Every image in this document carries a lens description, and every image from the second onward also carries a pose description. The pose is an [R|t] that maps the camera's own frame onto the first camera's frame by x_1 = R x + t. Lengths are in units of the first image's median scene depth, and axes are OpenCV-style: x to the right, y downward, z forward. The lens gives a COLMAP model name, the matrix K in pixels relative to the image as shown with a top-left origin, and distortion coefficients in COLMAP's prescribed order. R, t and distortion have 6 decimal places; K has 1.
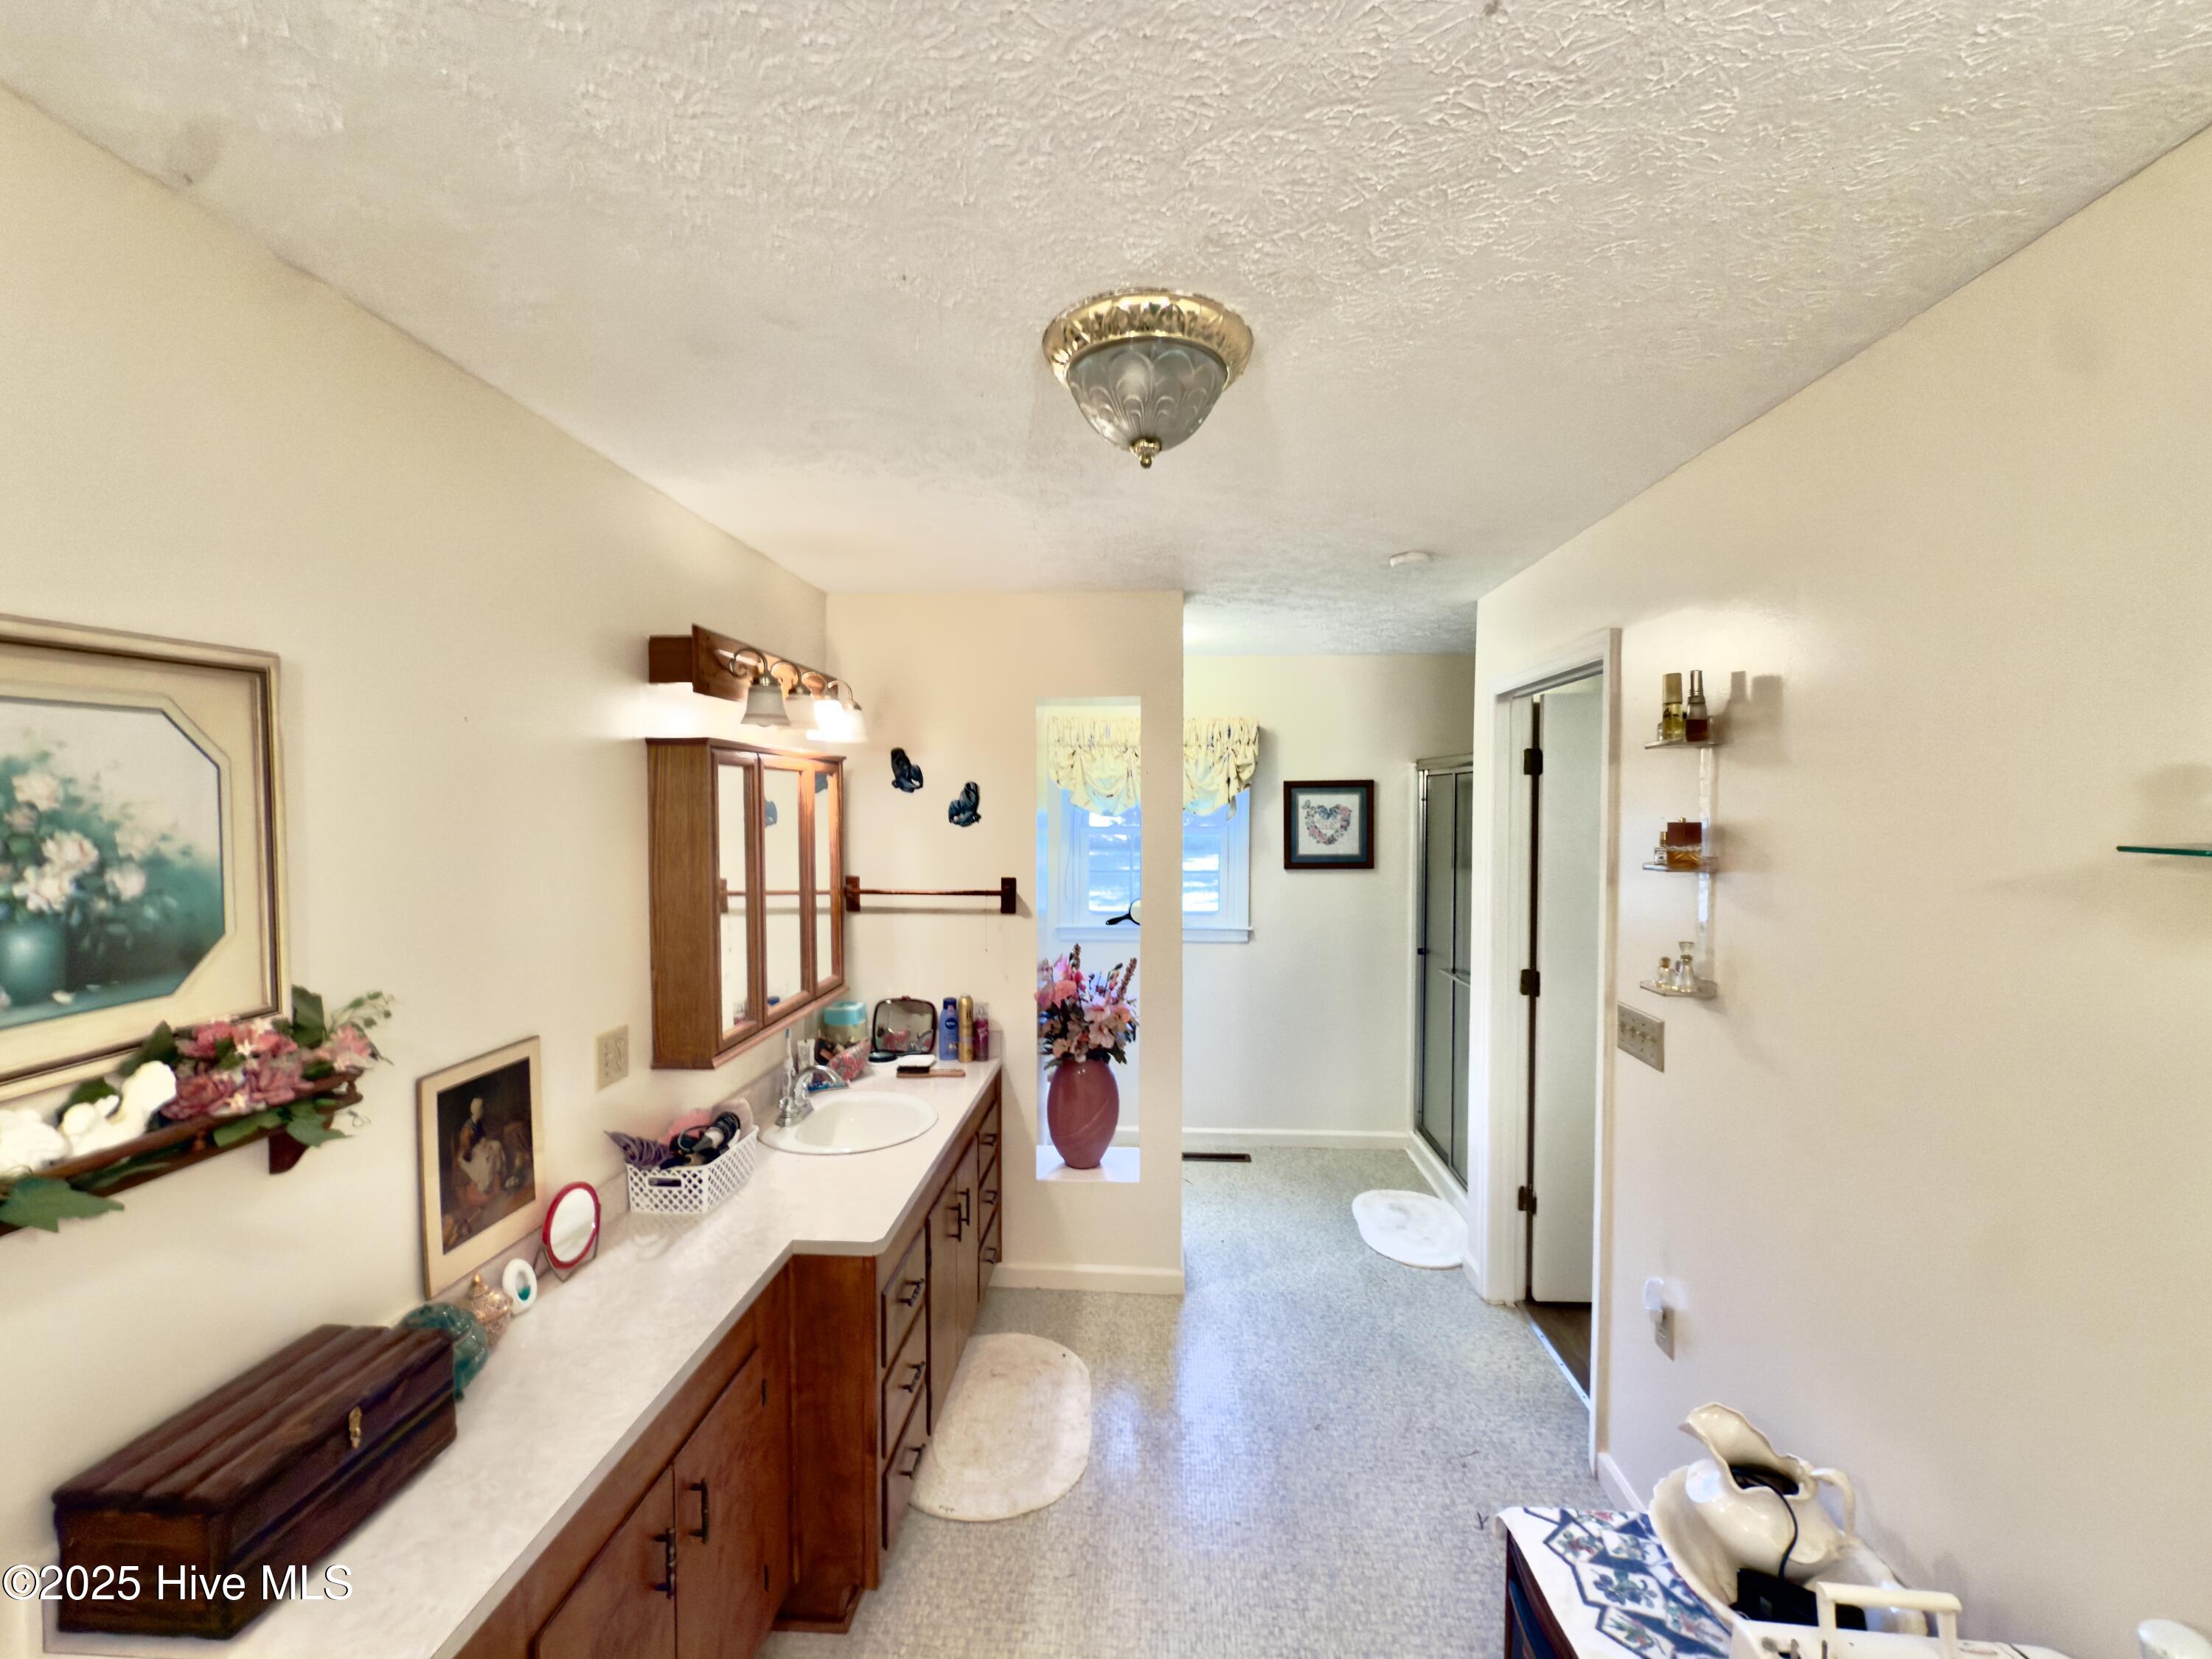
lens RADIAL K [[879.7, 0, 1111.6], [0, 879.7, 835.2], [0, 0, 1]] dist [0.002159, -0.000145]
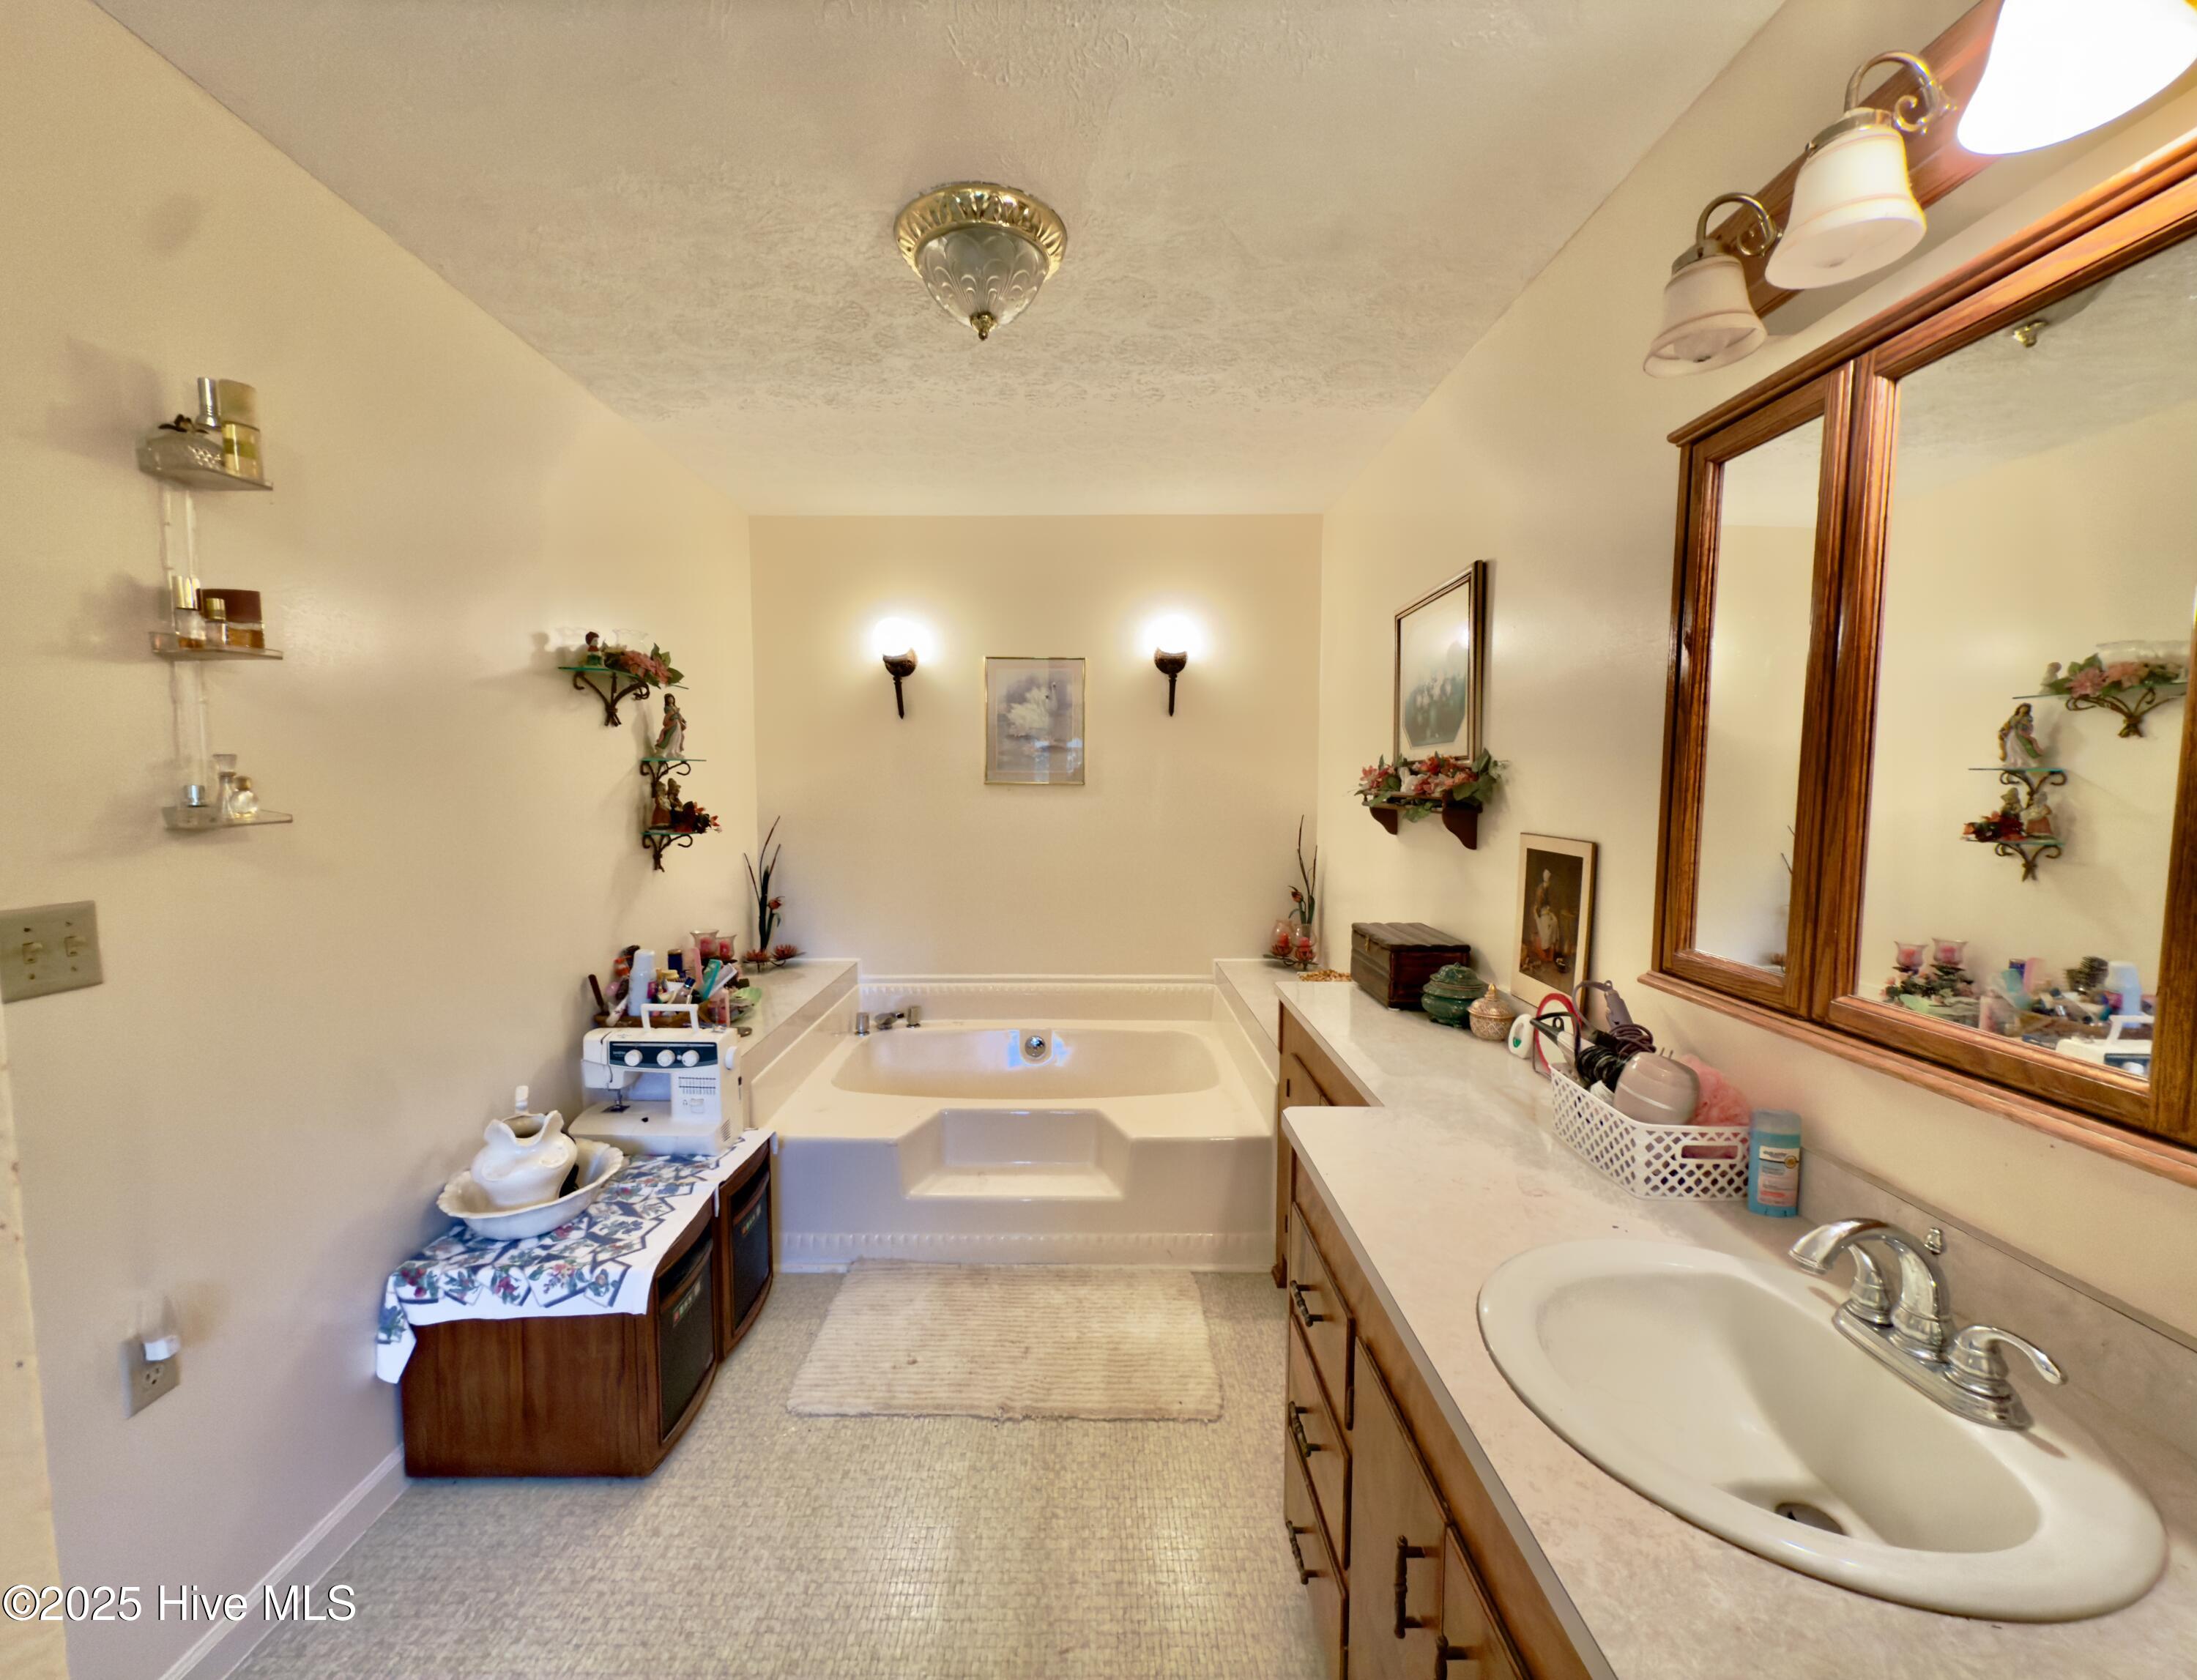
lens RADIAL K [[895.0, 0, 1093.0], [0, 895.0, 843.9], [0, 0, 1]] dist [0.000074, -0.000055]
pose [[-0.997815, 0.009889, -0.065327, -0.033543], [0.003390, 0.995095, 0.098868, 0.134650], [0.065984, 0.098431, -0.992954, 2.002312]]
